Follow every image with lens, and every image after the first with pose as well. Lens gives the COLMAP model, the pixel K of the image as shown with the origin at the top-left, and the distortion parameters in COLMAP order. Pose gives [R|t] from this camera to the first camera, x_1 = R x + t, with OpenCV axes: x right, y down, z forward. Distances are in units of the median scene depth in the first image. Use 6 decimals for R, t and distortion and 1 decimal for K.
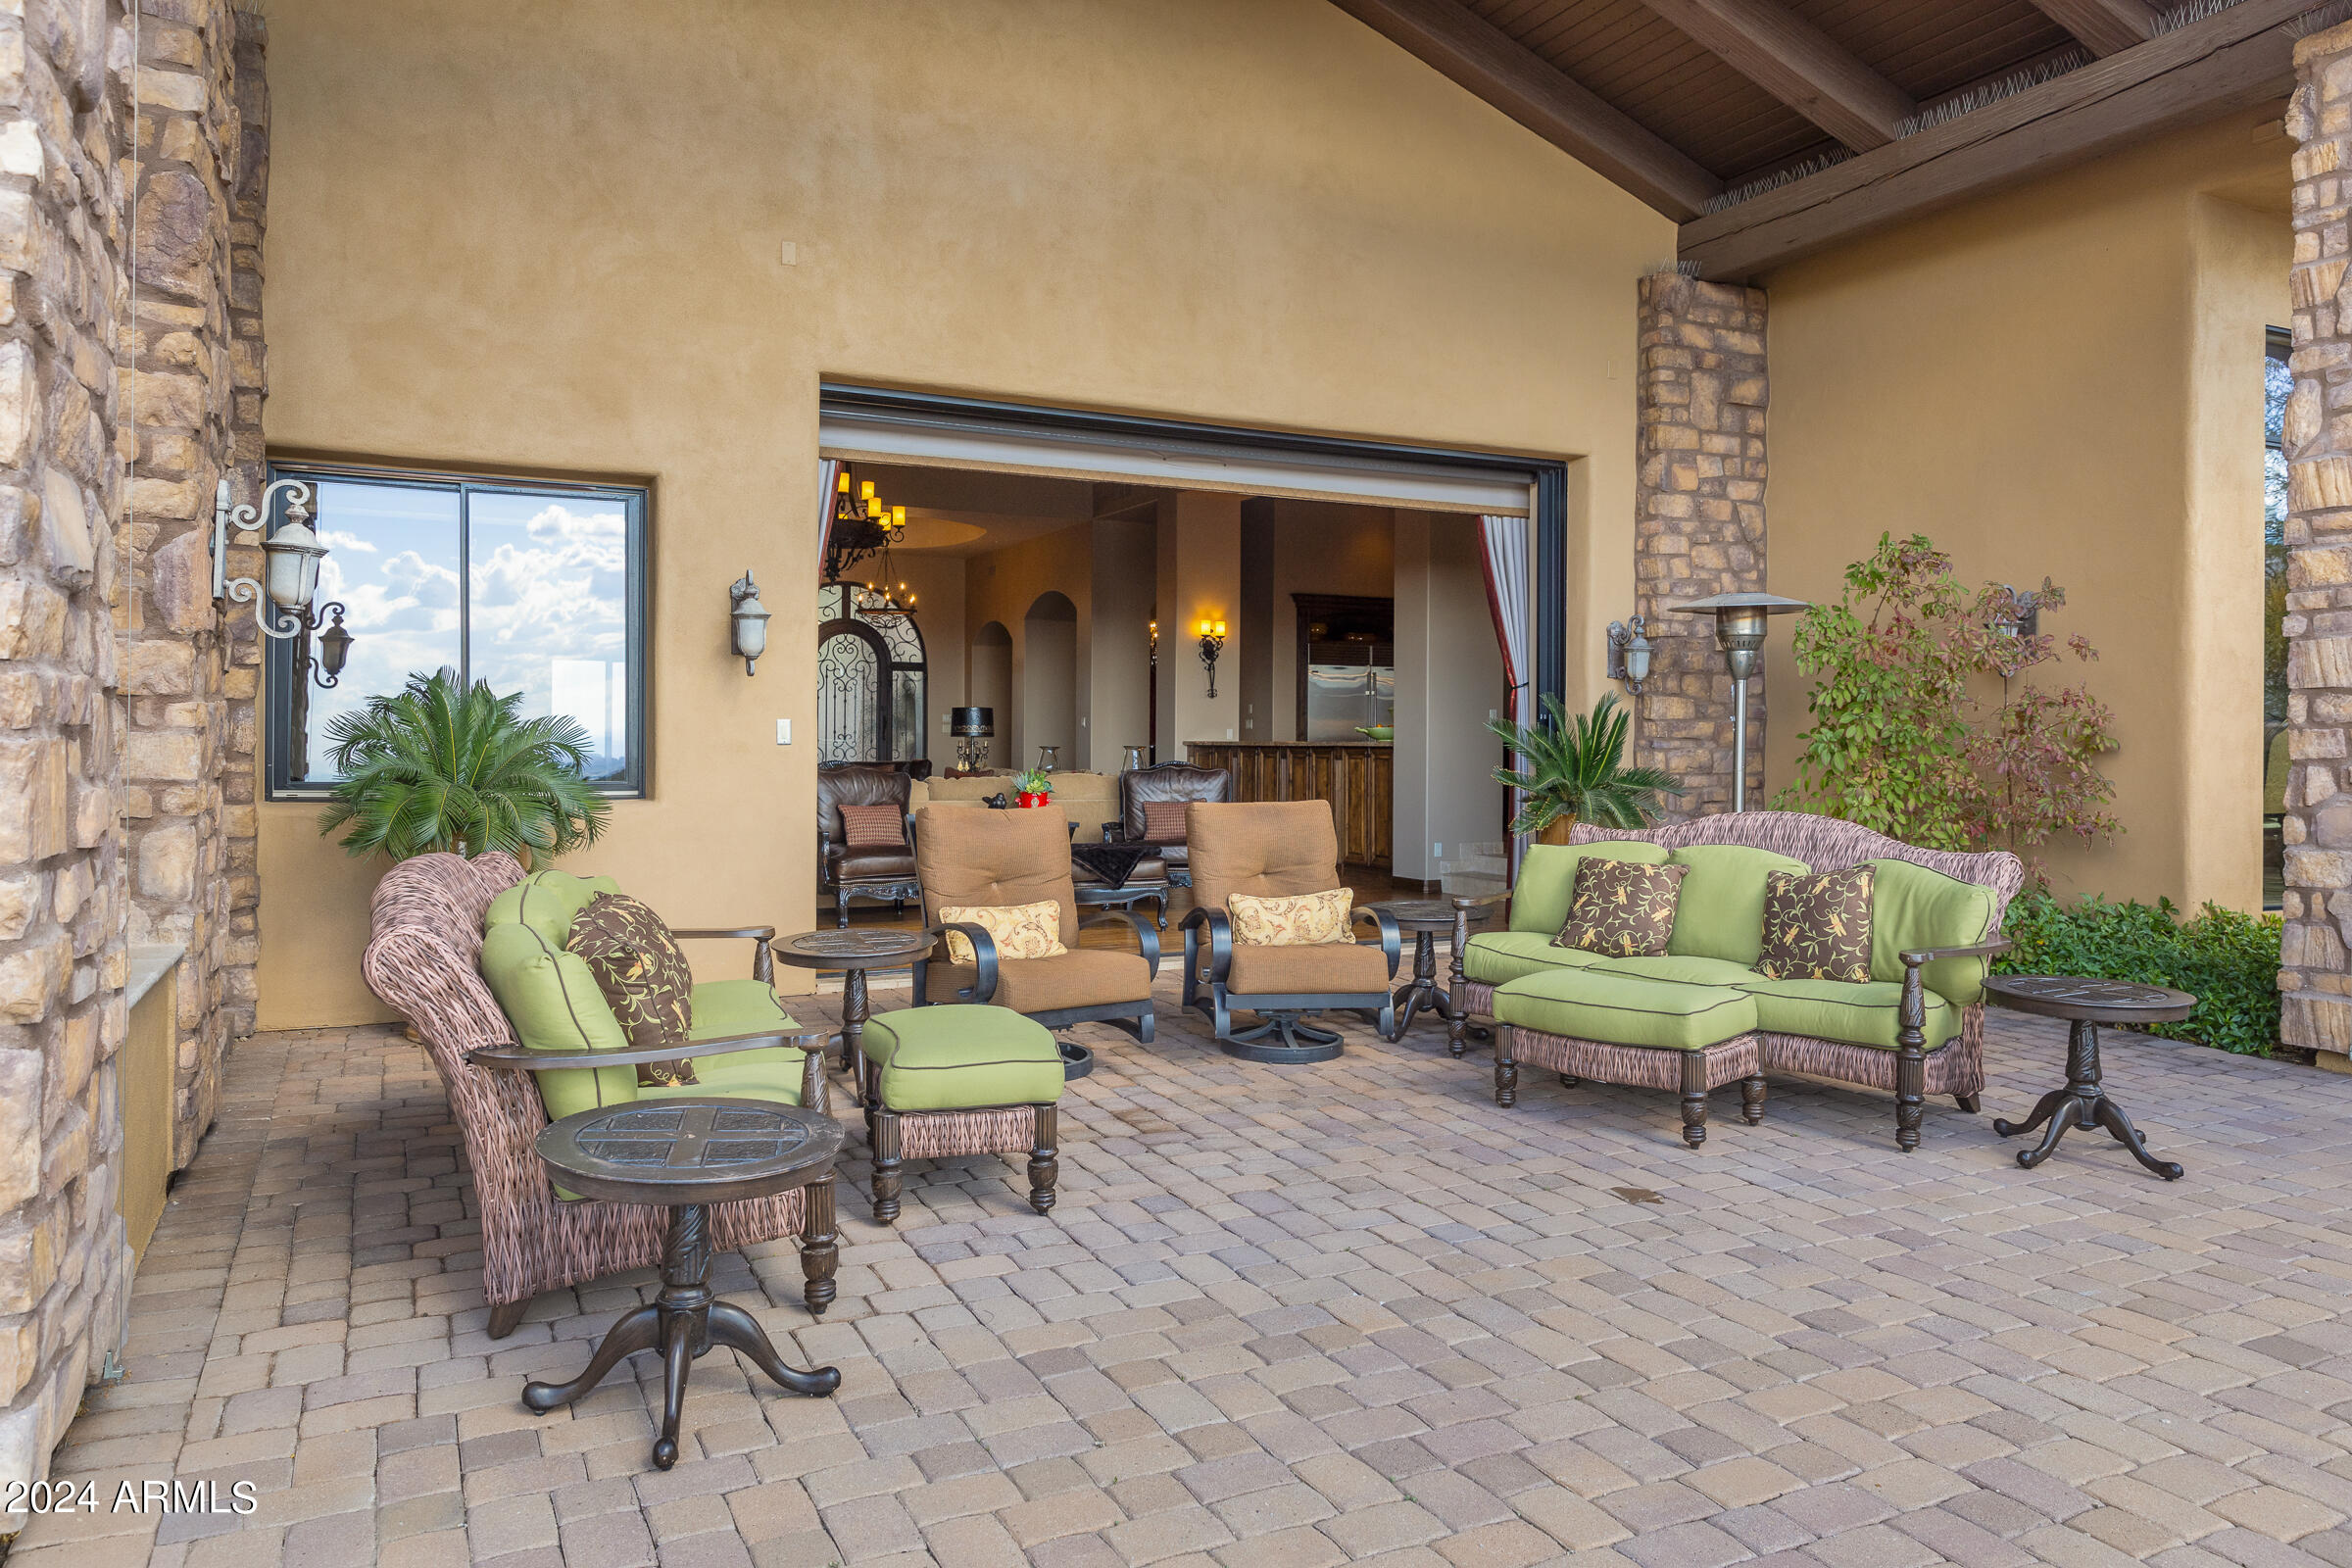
lens RADIAL K [[1581.7, 0, 1174.0], [0, 1581.7, 737.7], [0, 0, 1]] dist [0.006105, 0.001966]
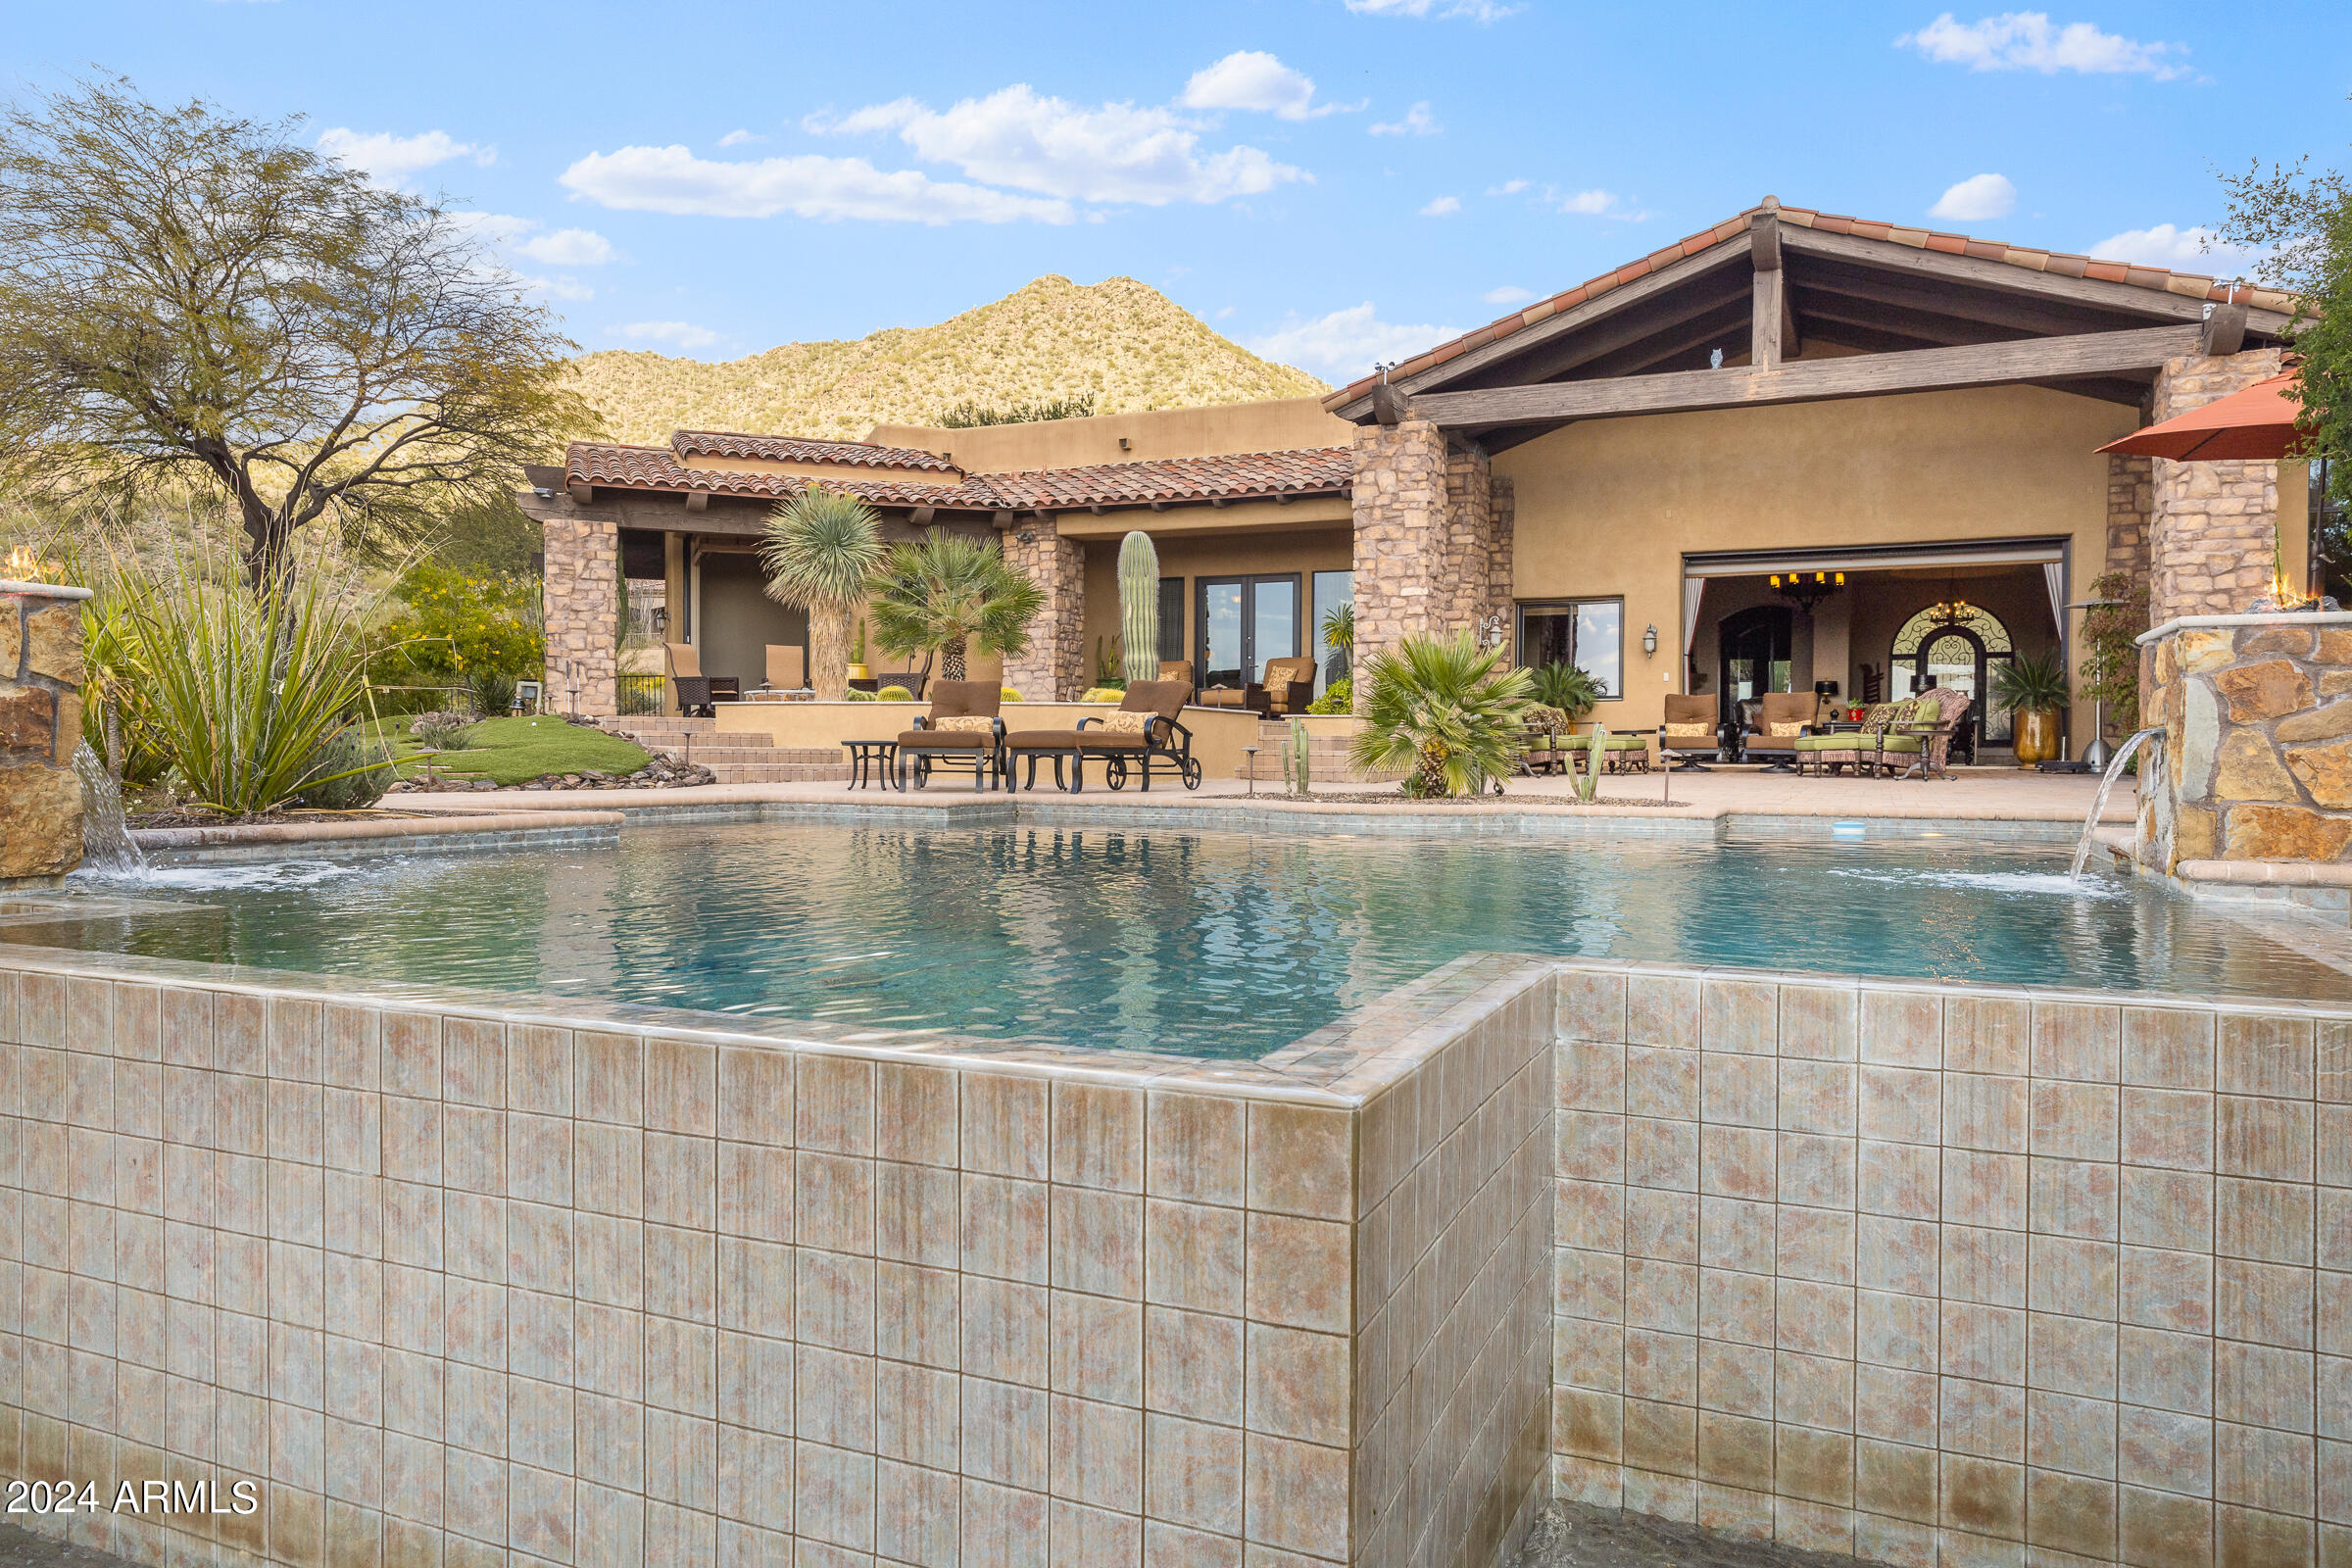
lens RADIAL K [[1572.0, 0, 1176.0], [0, 1572.0, 784.0], [0, 0, 1]] dist [0.007075, 0.001026]
pose [[0.628968, 0.014252, -0.777300, 1.337280], [0.000614, 0.999823, 0.018829, 0.127978], [0.777431, -0.012320, 0.628848, -1.423956]]
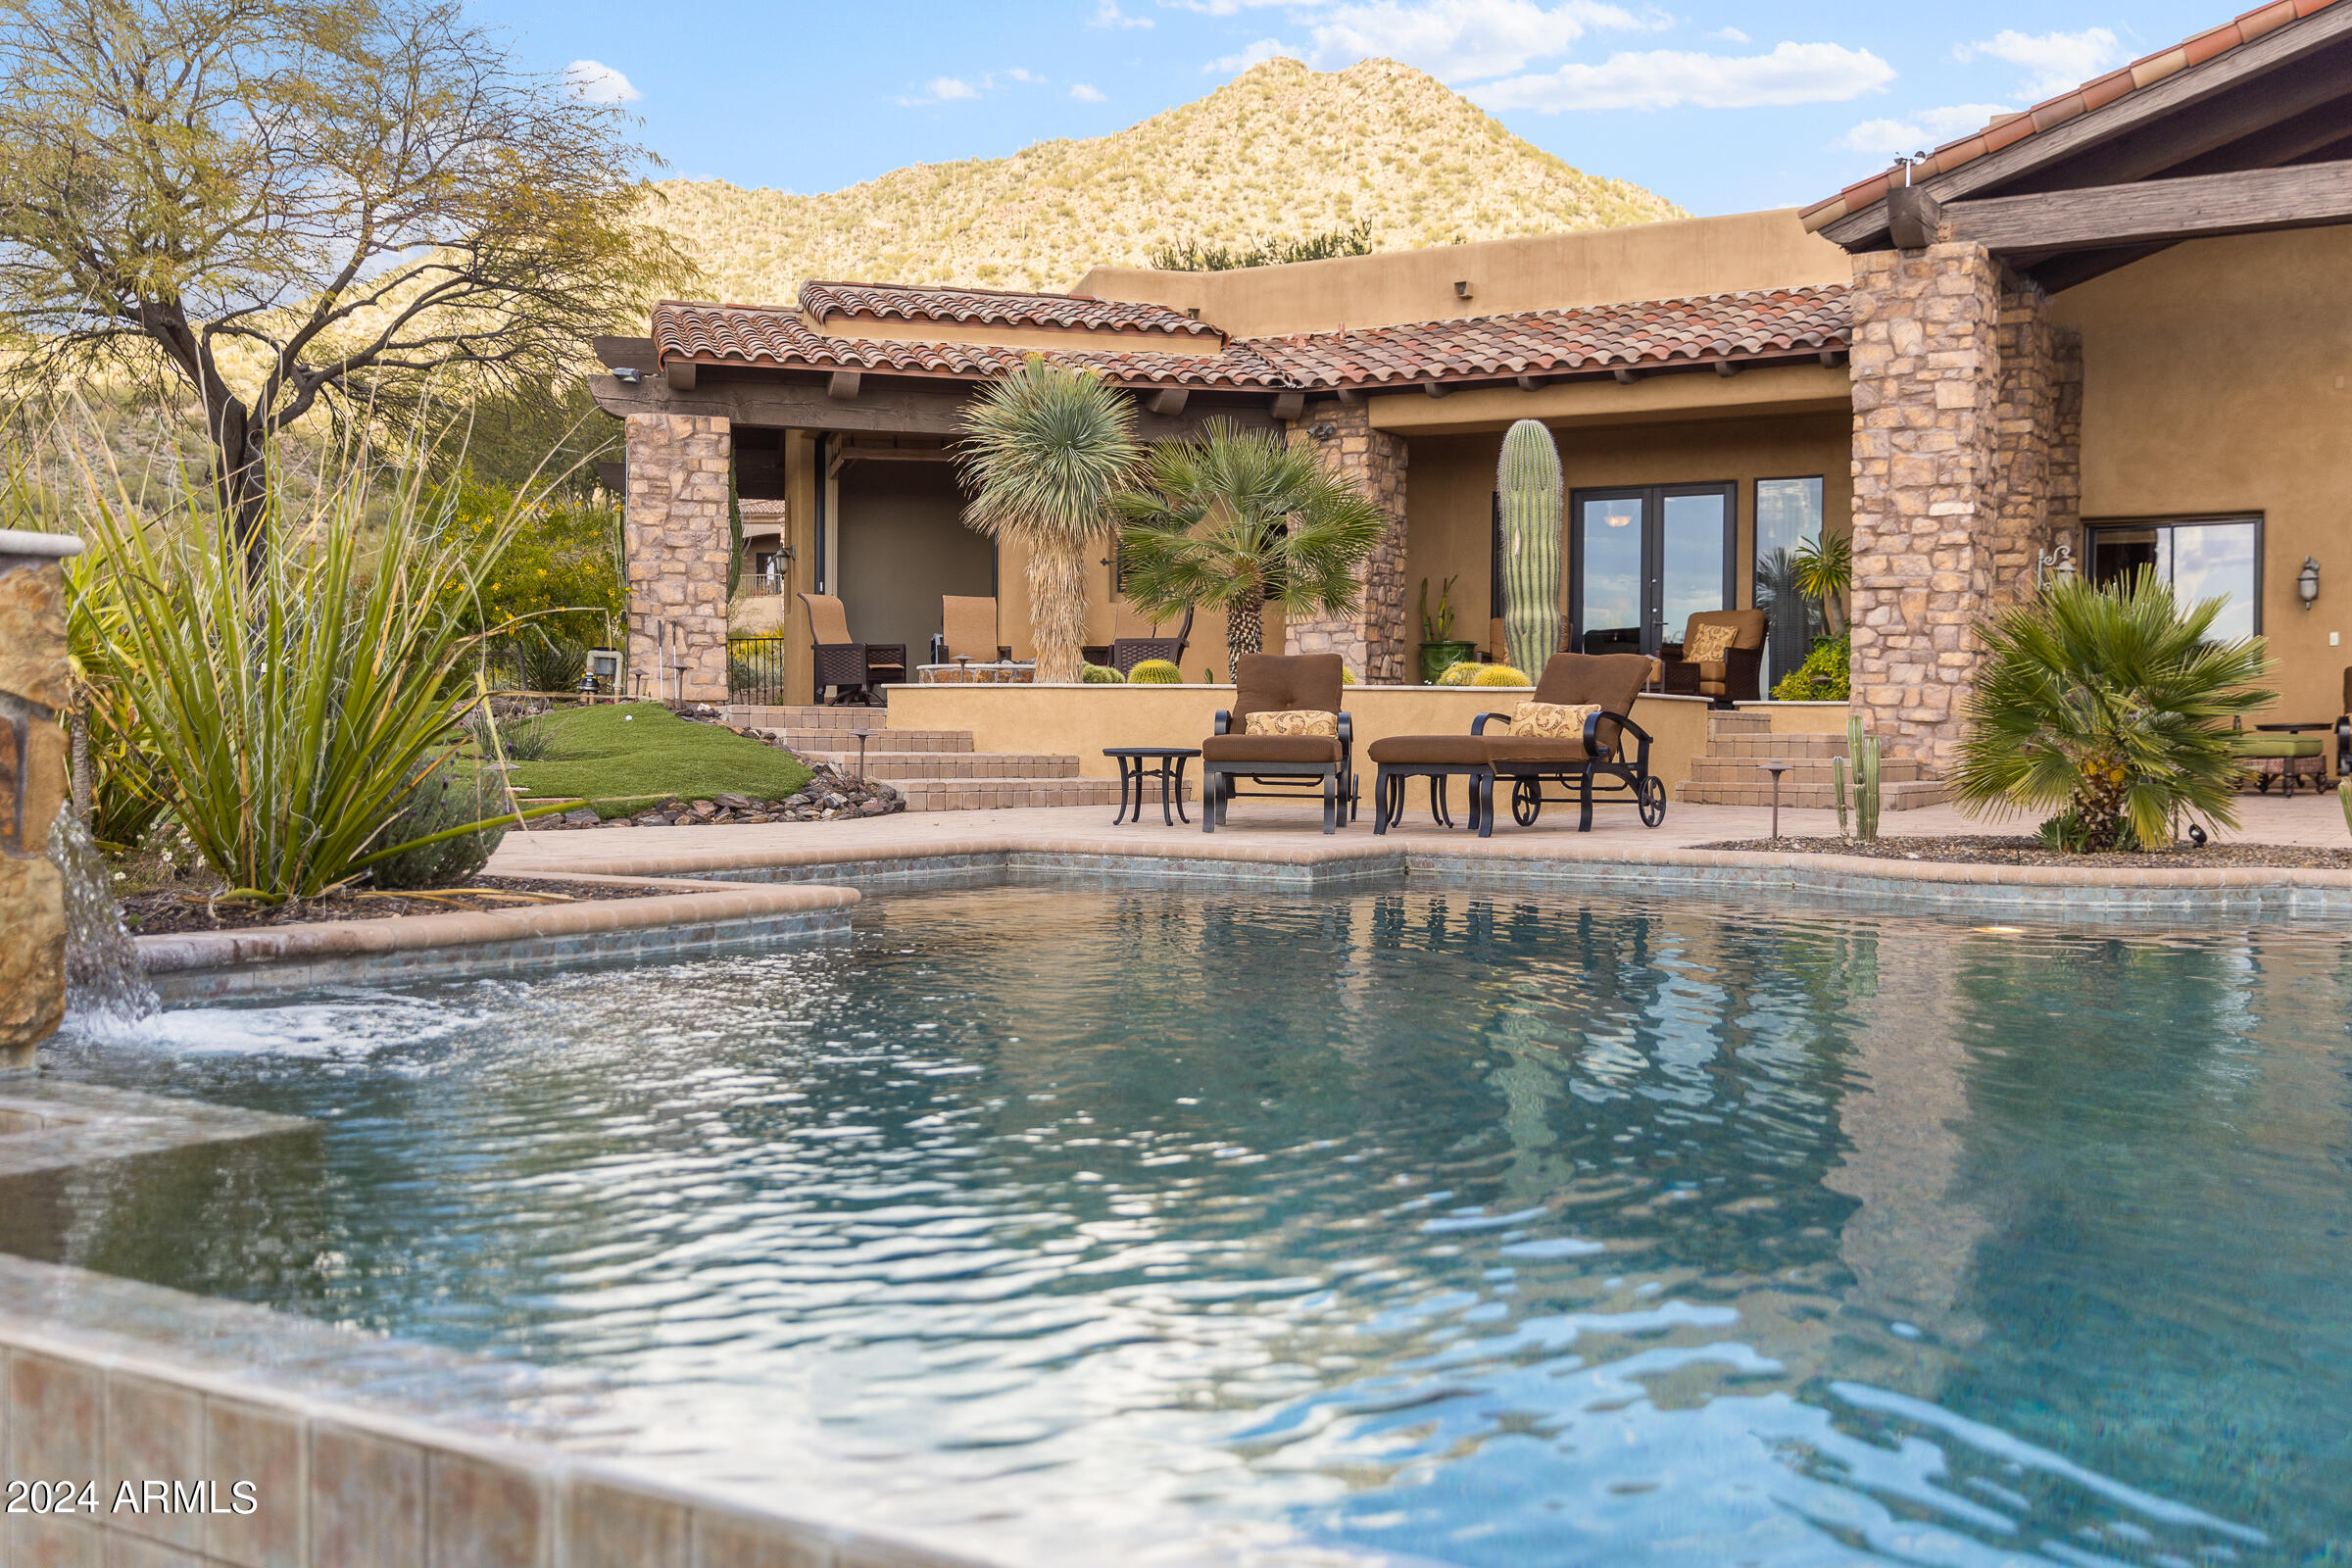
lens RADIAL K [[2247.0, 0, 1237.1], [0, 2247.0, 787.4], [0, 0, 1]] dist [0.003884, 0.009669]
pose [[0.552537, 0.017188, -0.833311, 1.155016], [-0.000826, 0.999798, 0.020074, 0.109248], [0.833488, -0.010404, 0.552439, -1.426749]]
